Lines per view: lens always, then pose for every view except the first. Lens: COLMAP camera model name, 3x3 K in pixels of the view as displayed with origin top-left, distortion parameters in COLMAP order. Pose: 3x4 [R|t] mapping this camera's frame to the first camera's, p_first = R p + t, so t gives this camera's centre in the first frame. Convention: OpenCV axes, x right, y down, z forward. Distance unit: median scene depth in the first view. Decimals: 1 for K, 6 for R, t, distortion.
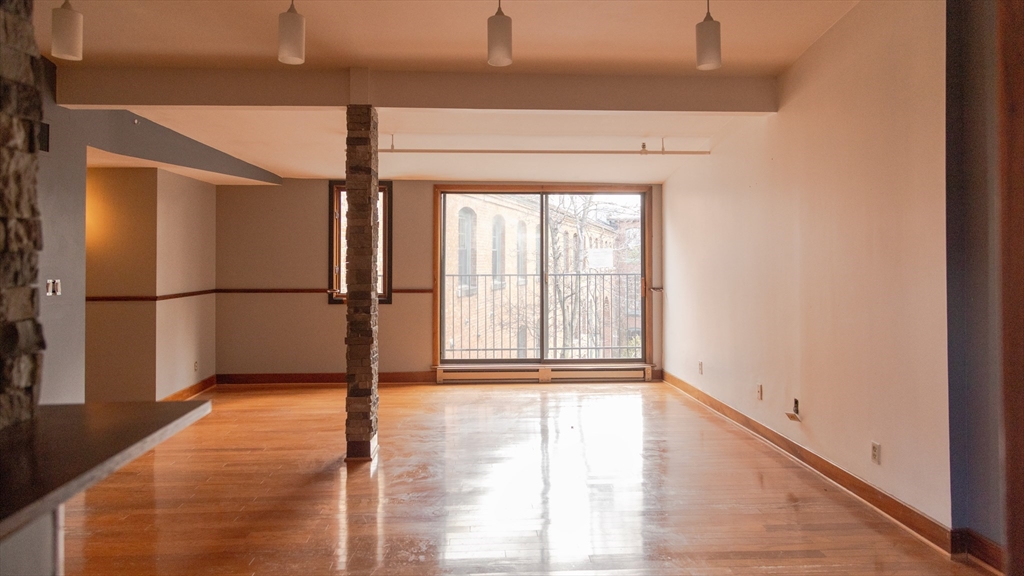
lens RADIAL K [[675.4, 0, 514.7], [0, 675.4, 246.8], [0, 0, 1]] dist [0.004342, 0.002526]
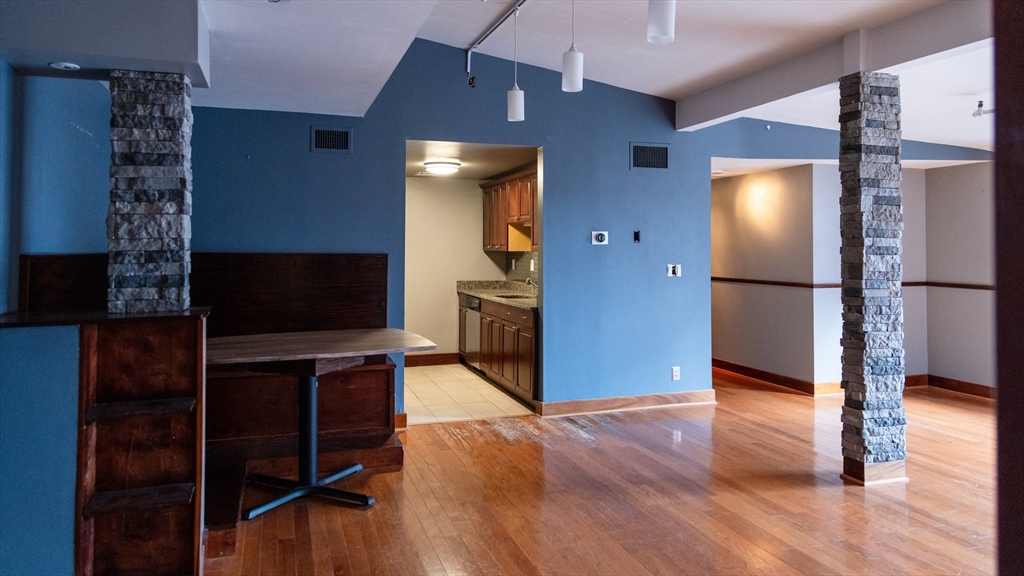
lens RADIAL K [[686.3, 0, 514.4], [0, 686.3, 232.1], [0, 0, 1]] dist [0.009108, 0.003374]
pose [[0.270617, -0.017810, -0.962522, 0.310838], [0.014511, 0.999791, -0.014420, 0.000193], [0.962578, -0.010065, 0.270819, 0.205601]]
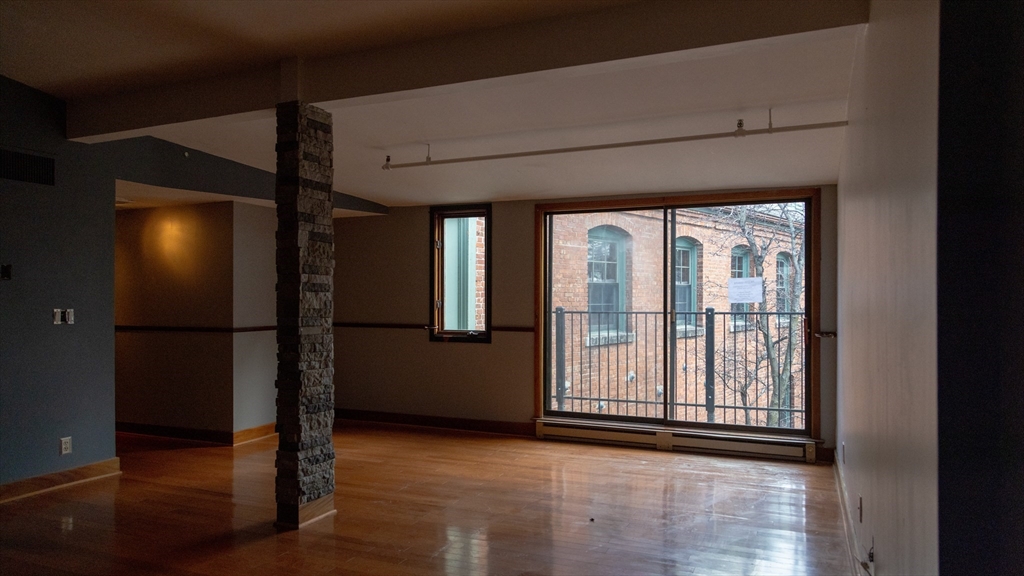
lens RADIAL K [[675.4, 0, 512.4], [0, 675.4, 298.3], [0, 0, 1]] dist [0.004342, 0.002526]
pose [[0.893419, 0.000646, -0.449224, 0.240410], [0.007347, 0.999844, 0.016049, 0.012231], [0.449165, -0.017639, 0.893275, 0.229068]]
